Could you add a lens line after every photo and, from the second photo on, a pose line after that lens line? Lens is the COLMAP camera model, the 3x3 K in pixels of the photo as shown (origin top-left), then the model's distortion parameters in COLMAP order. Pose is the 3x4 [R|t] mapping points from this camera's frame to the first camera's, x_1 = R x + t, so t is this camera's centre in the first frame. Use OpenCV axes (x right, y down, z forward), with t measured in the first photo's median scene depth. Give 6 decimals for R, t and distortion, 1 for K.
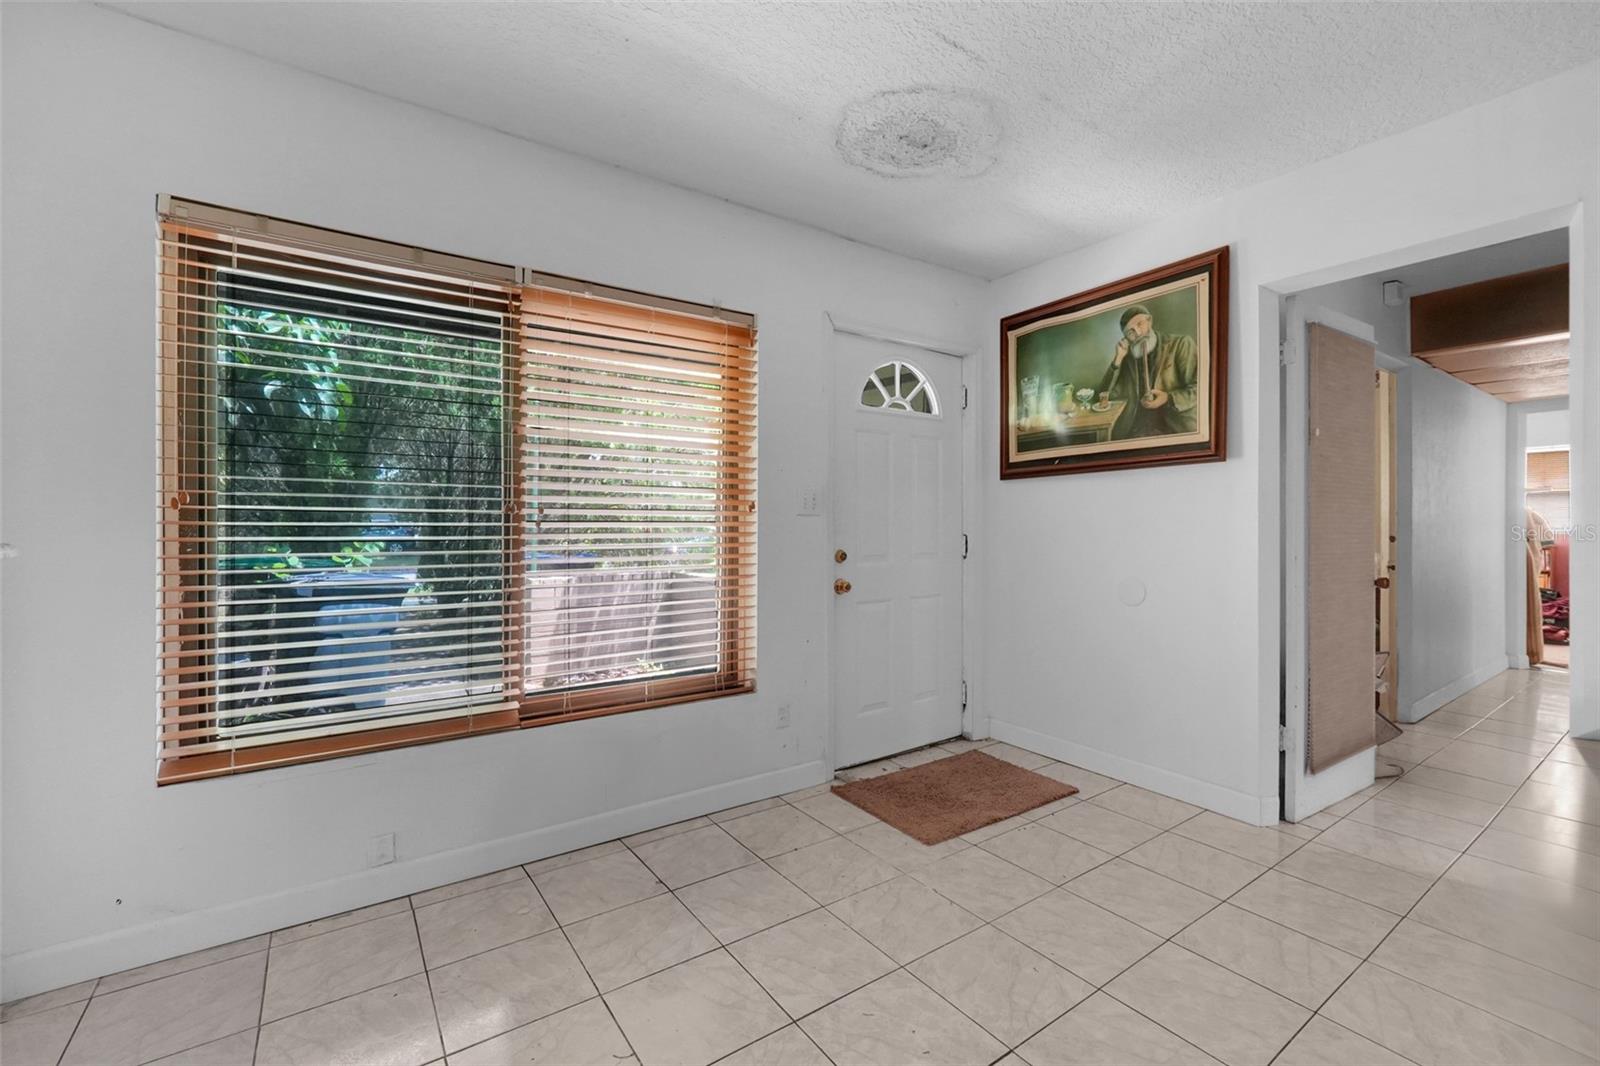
lens RADIAL K [[679.8, 0, 801.4], [0, 679.8, 528.0], [0, 0, 1]] dist [-0.013698, 0.004884]
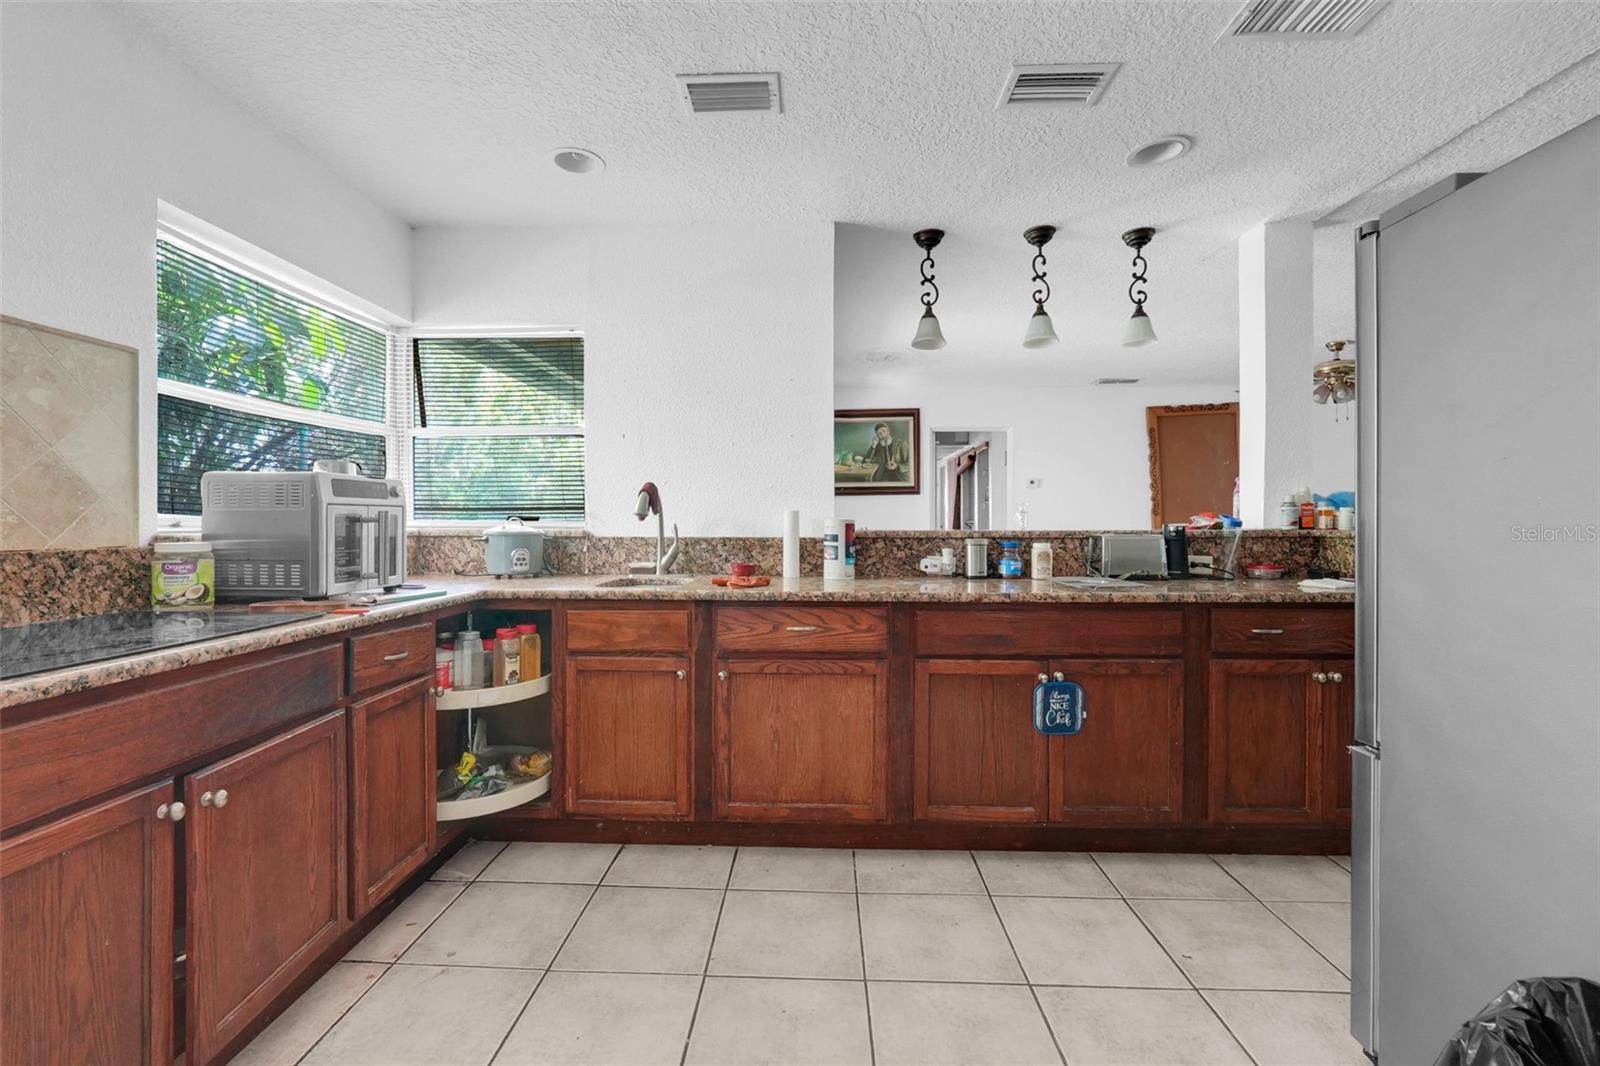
lens RADIAL K [[679.8, 0, 799.1], [0, 679.8, 523.8], [0, 0, 1]] dist [-0.013698, 0.004884]
pose [[0.603863, -0.002090, 0.797085, -1.510453], [0.003278, 0.999995, 0.000139, 0.006986], [-0.797081, 0.002529, 0.603867, -0.148540]]
